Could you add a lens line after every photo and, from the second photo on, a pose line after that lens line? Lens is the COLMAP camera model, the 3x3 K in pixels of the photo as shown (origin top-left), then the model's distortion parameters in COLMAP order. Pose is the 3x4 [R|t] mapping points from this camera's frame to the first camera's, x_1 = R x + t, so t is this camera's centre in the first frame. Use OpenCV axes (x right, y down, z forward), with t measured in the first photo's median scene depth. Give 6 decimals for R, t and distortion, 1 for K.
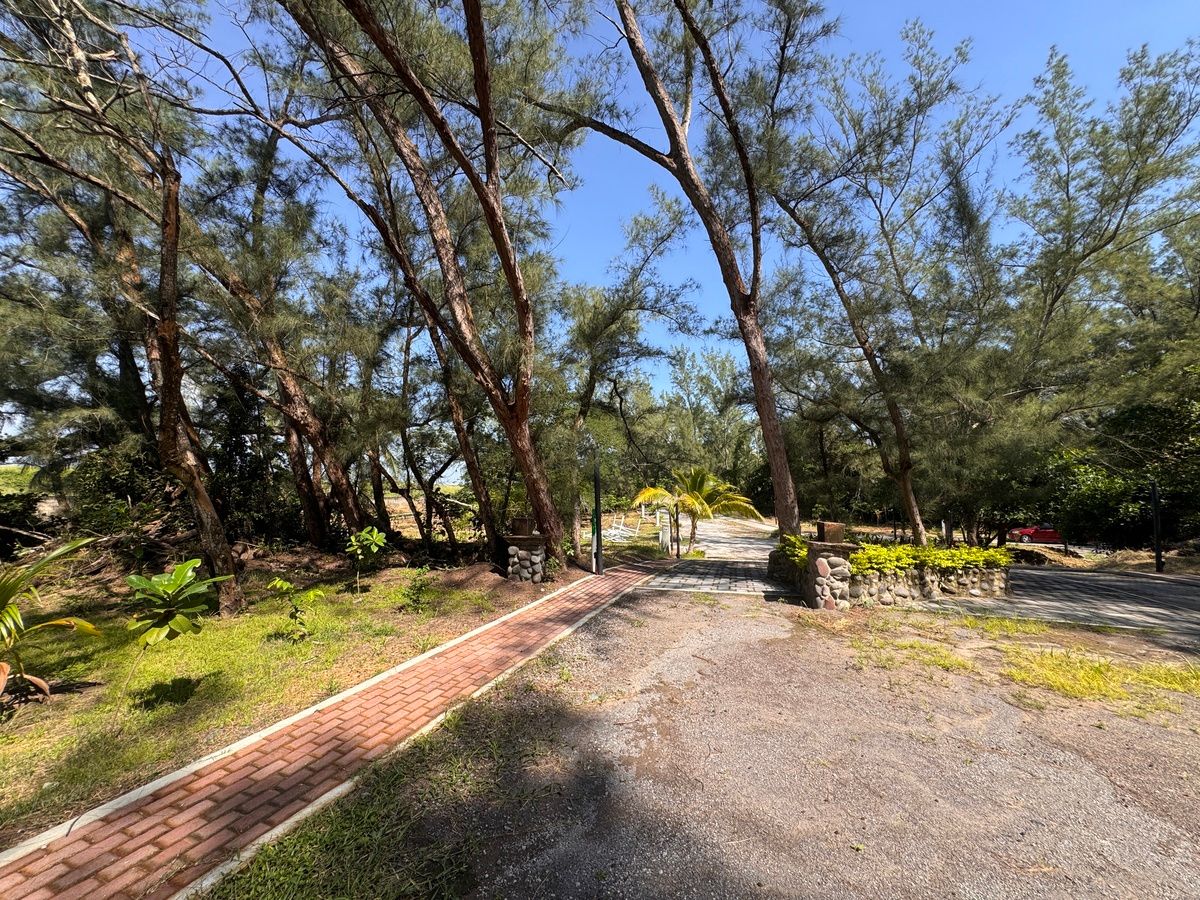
lens RADIAL K [[492.2, 0, 600.0], [0, 492.2, 450.0], [0, 0, 1]] dist [-0.000405, -0.003216]
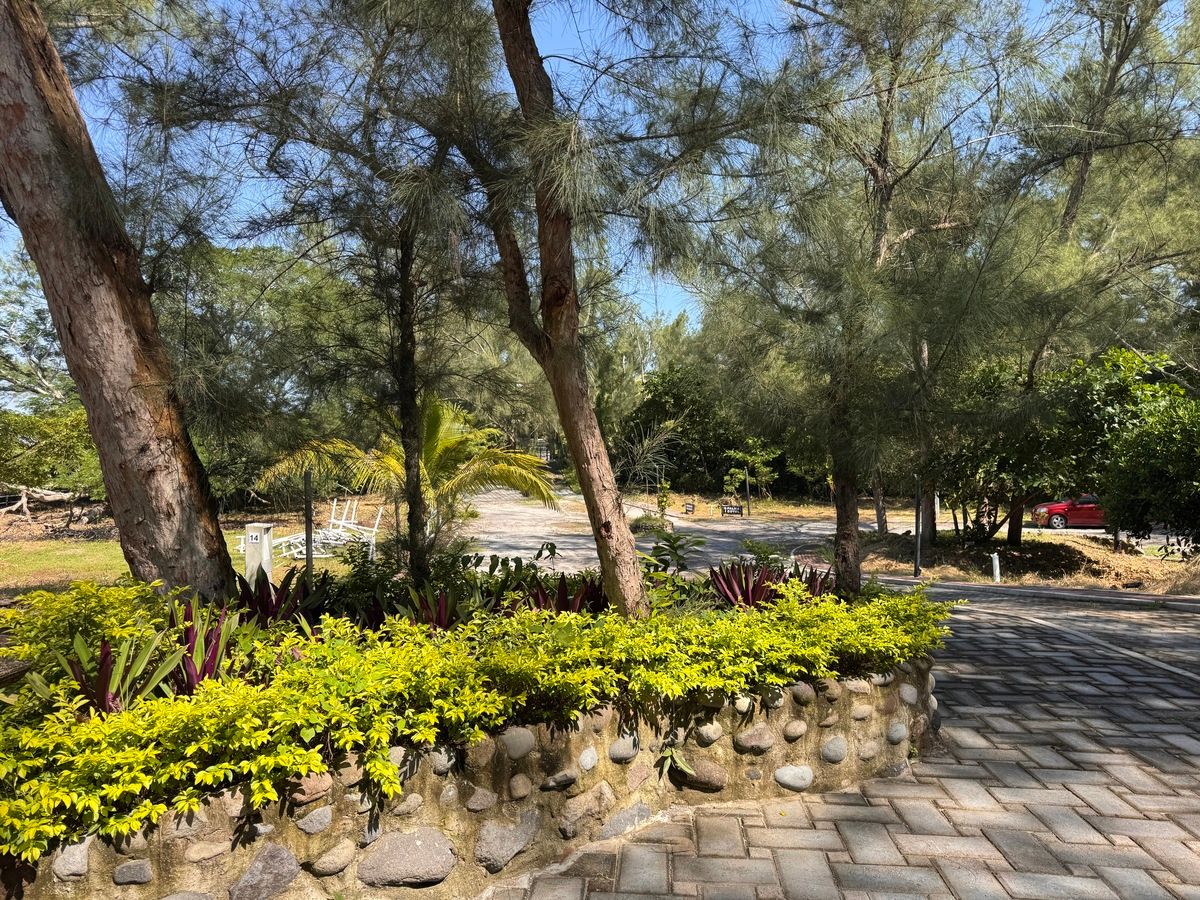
lens RADIAL K [[880.8, 0, 616.4], [0, 880.8, 452.6], [0, 0, 1]] dist [0.046395, -0.060499]
pose [[0.971434, -0.015721, 0.236789, 0.555556], [-0.004311, 0.996470, 0.083842, 0.077376], [-0.237271, -0.082467, 0.967937, 0.572659]]
